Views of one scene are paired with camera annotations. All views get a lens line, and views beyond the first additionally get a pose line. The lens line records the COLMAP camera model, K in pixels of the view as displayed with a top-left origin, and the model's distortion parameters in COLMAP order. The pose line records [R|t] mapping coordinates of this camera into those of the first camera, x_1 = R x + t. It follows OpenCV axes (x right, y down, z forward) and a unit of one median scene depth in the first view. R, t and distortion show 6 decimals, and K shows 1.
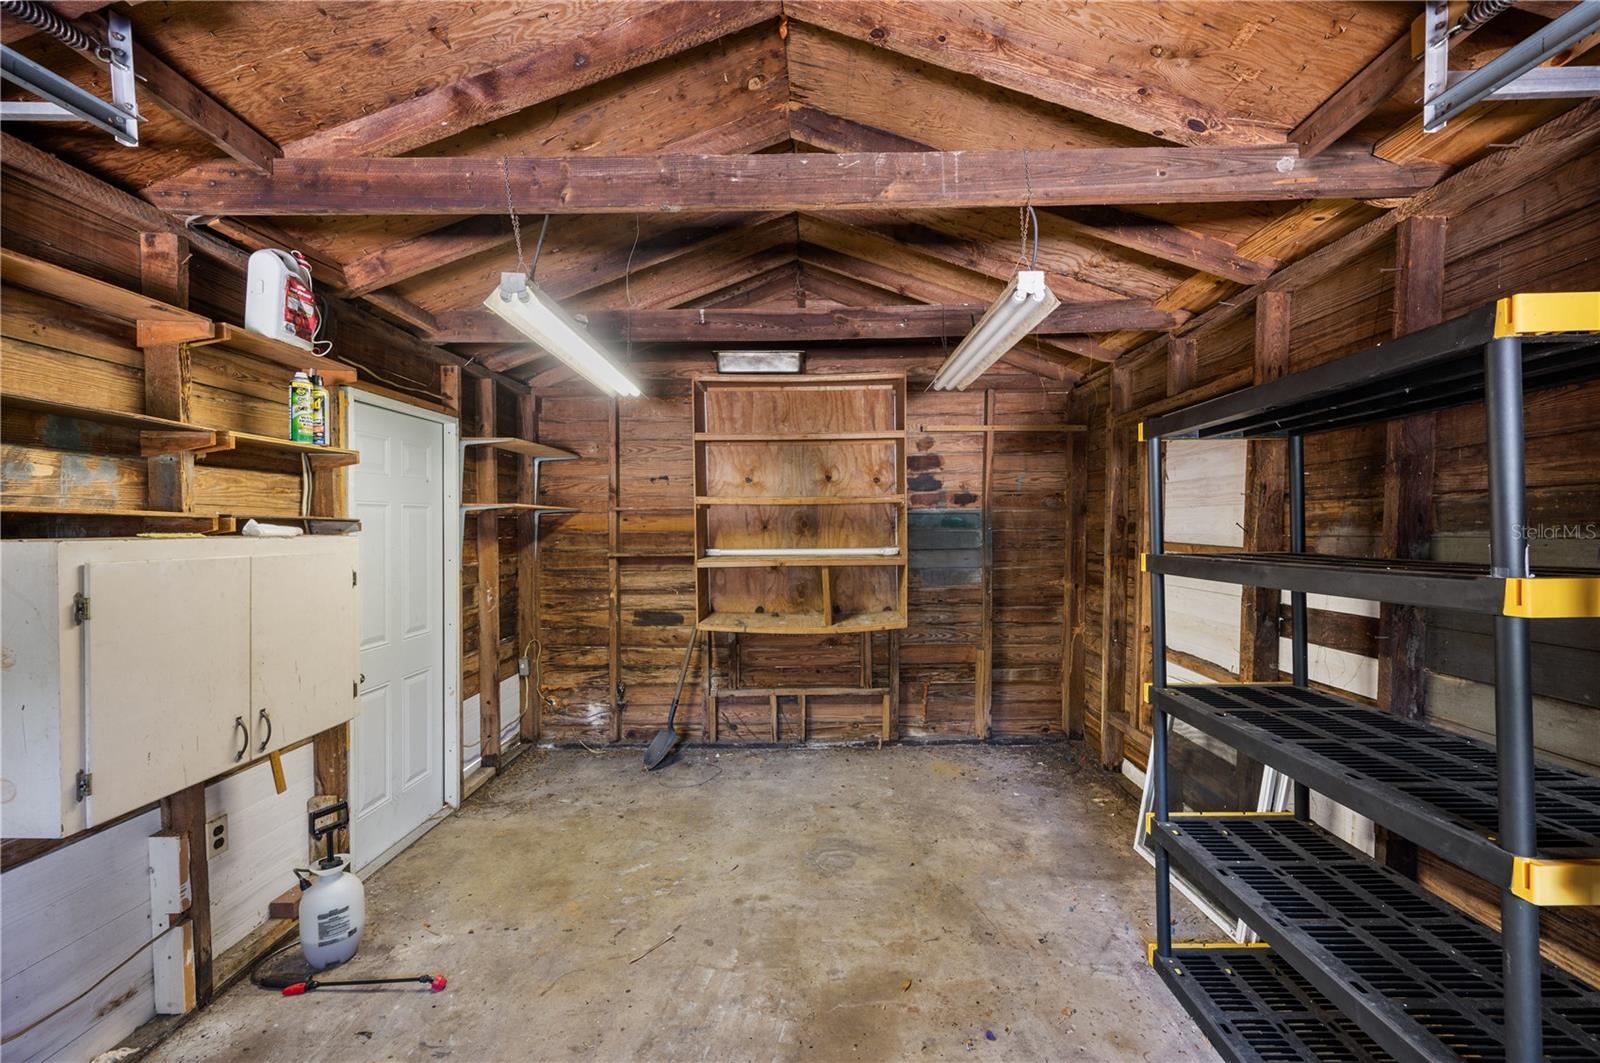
lens RADIAL K [[636.9, 0, 800.6], [0, 636.9, 536.1], [0, 0, 1]] dist [-0.004186, 0.000516]
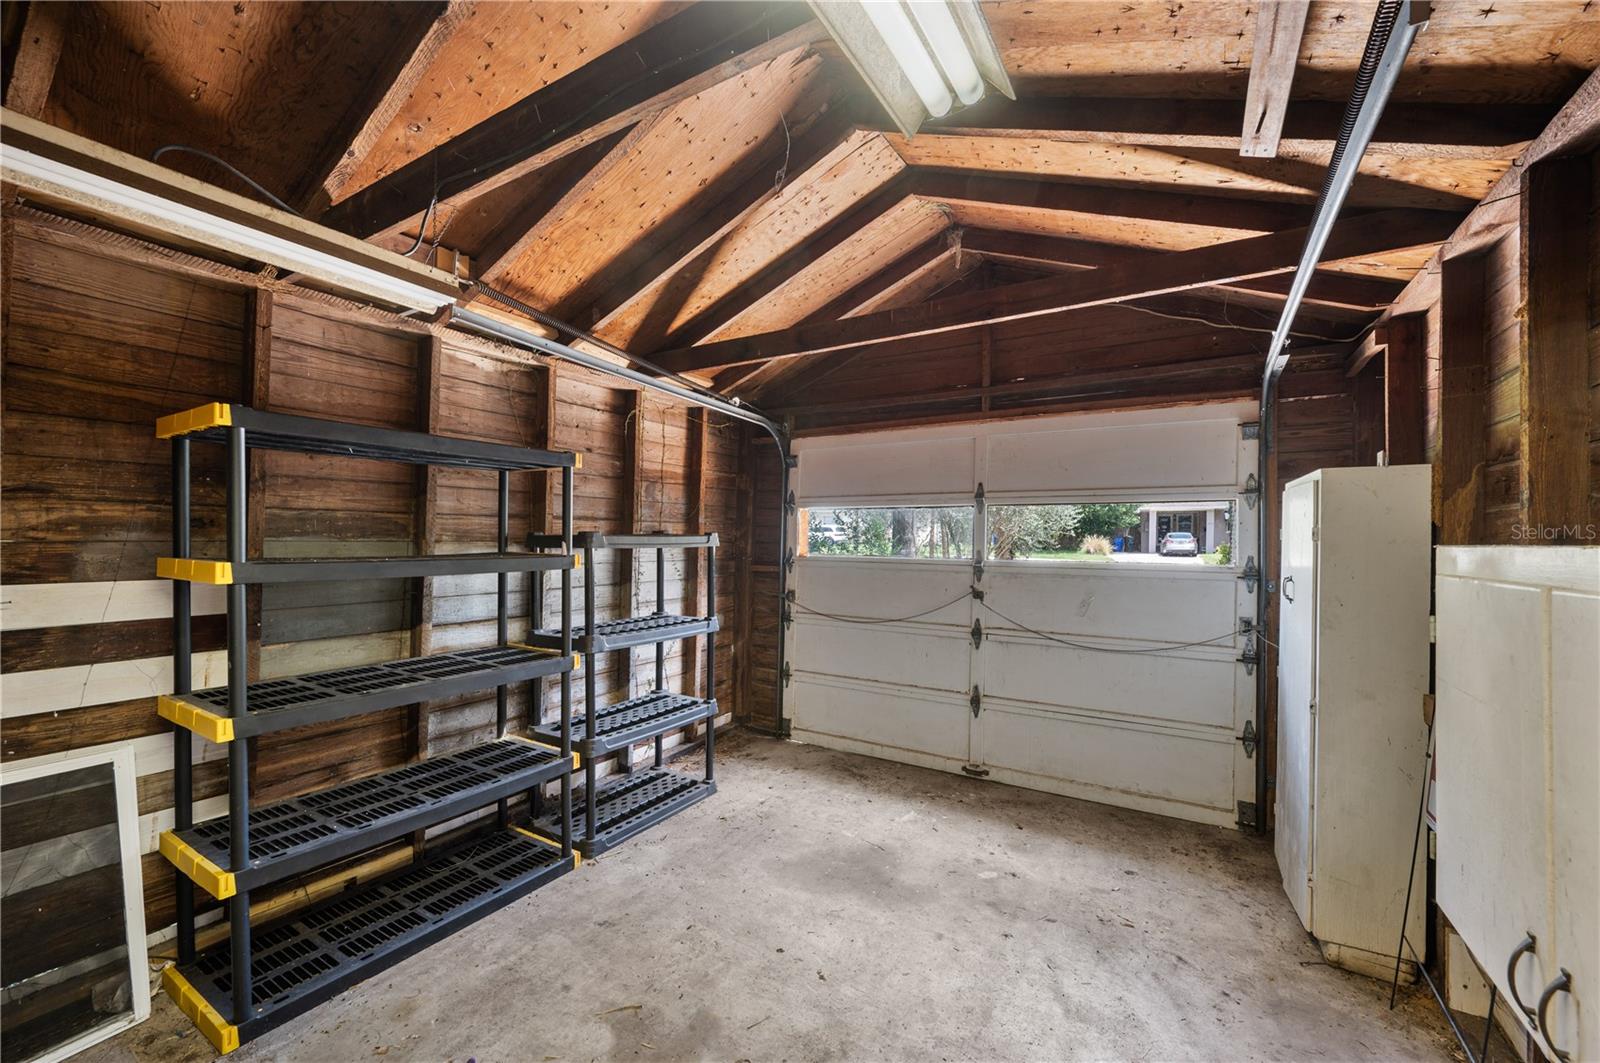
lens RADIAL K [[636.9, 0, 803.4], [0, 636.9, 534.1], [0, 0, 1]] dist [-0.004186, 0.000516]
pose [[-0.858753, 0.006352, 0.512350, -0.606232], [0.003984, 0.999976, -0.005720, -0.001496], [-0.512373, -0.002870, -0.858758, 1.519338]]
